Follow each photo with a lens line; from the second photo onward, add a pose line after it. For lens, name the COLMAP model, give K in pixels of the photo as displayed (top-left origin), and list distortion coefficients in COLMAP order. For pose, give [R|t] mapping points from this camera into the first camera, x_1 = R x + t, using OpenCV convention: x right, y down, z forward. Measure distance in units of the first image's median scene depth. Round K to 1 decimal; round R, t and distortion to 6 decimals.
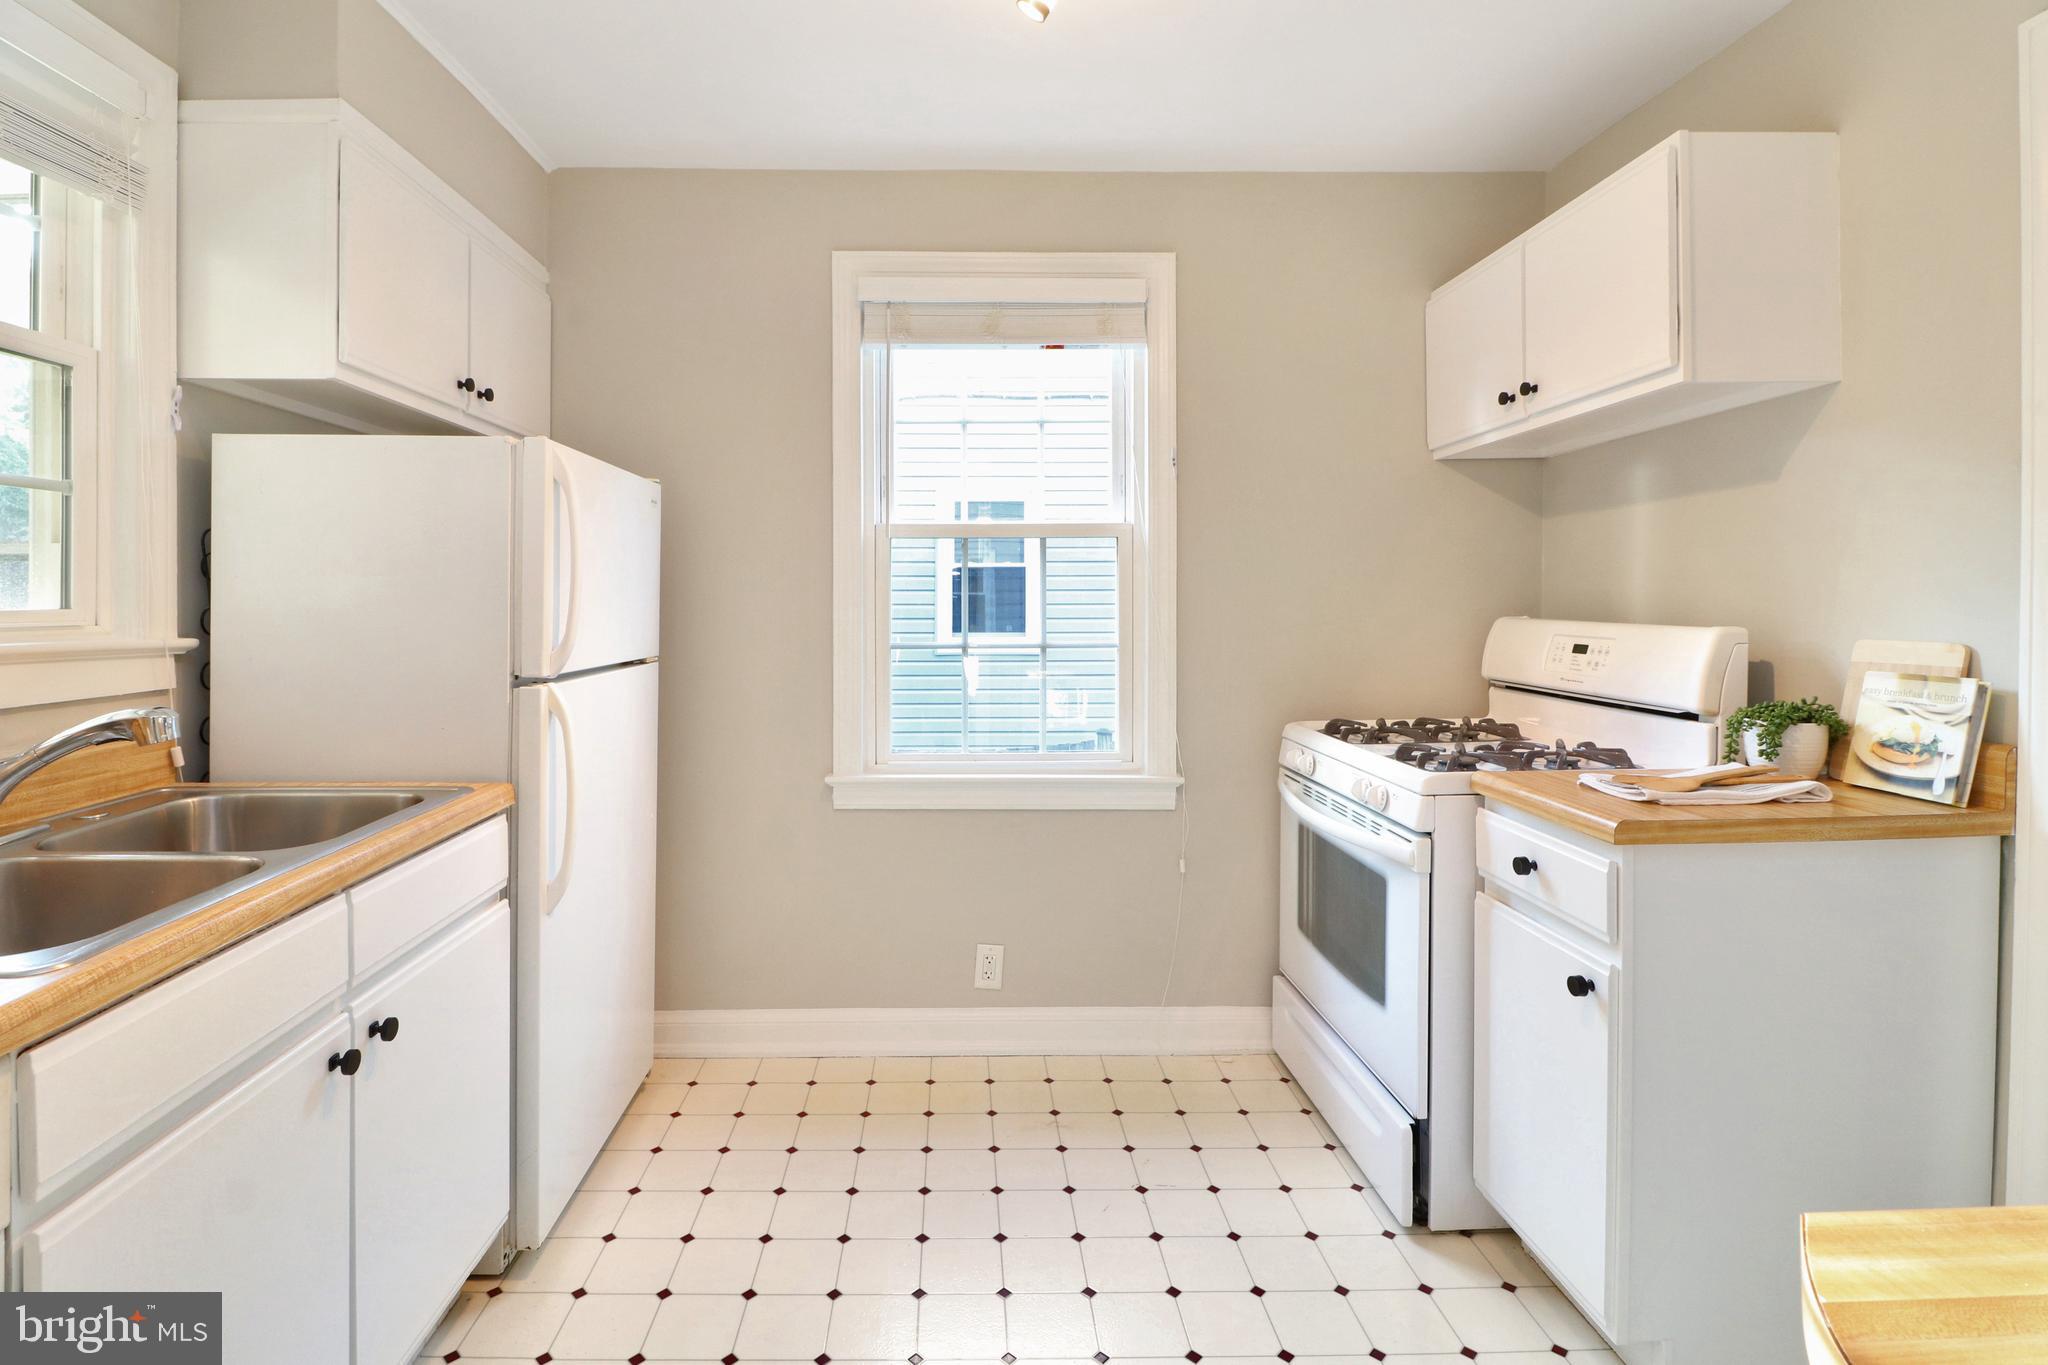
lens RADIAL K [[972.1, 0, 950.9], [0, 972.1, 600.4], [0, 0, 1]] dist [0.000043, -0.009336]
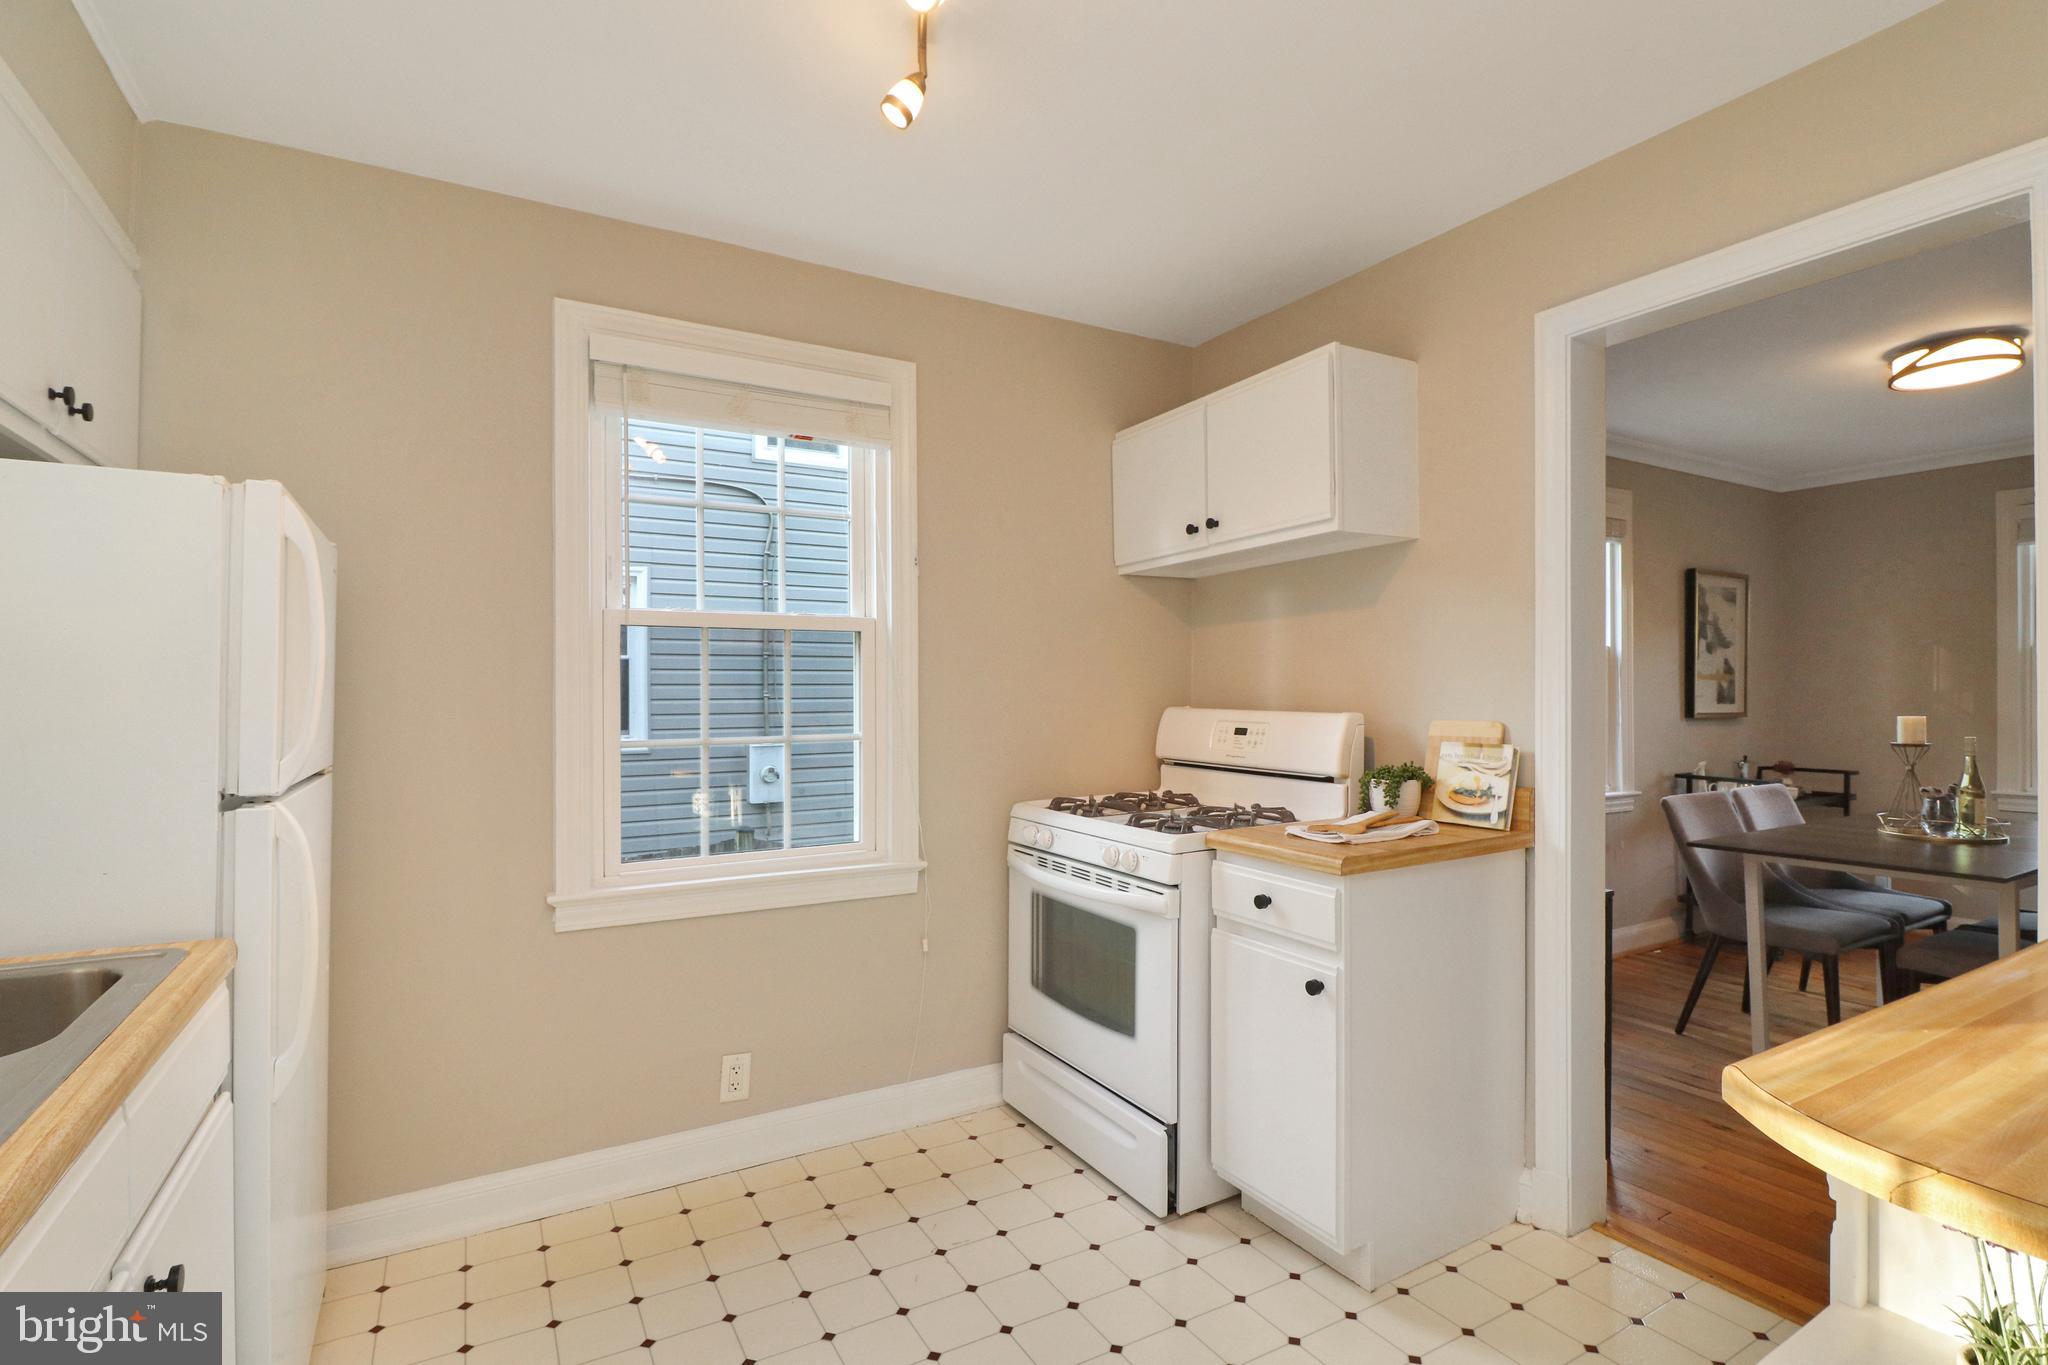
lens RADIAL K [[972.1, 0, 1025.2], [0, 972.1, 689.0], [0, 0, 1]] dist [0.000043, -0.009336]
pose [[0.870269, 0.000506, 0.492577, -0.221175], [0.001698, 0.999990, -0.004028, -0.000720], [-0.492575, 0.004342, 0.870259, 0.030739]]
